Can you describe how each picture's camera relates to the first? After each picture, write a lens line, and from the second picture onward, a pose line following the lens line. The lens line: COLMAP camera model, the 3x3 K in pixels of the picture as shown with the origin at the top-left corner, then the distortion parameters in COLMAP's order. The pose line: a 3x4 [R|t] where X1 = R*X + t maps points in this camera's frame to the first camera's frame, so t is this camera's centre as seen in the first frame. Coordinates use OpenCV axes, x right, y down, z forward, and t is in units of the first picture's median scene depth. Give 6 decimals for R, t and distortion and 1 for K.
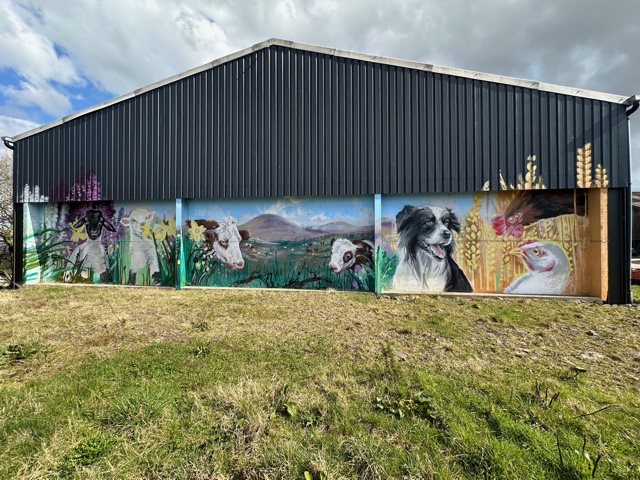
lens RADIAL K [[255.9, 0, 319.4], [0, 255.9, 234.9], [0, 0, 1]] dist [-0.003536, -0.000297]
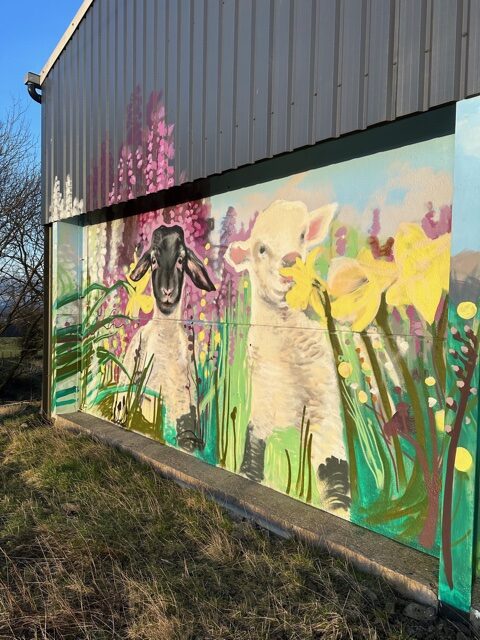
lens RADIAL K [[450.5, 0, 240.5], [0, 450.5, 320.8], [0, 0, 1]] dist [0.066137, -0.001951]
pose [[0.778940, 0.040607, -0.625783, -0.555527], [-0.013895, 0.998774, 0.047514, -0.002880], [0.626945, -0.028315, 0.778549, 0.768127]]
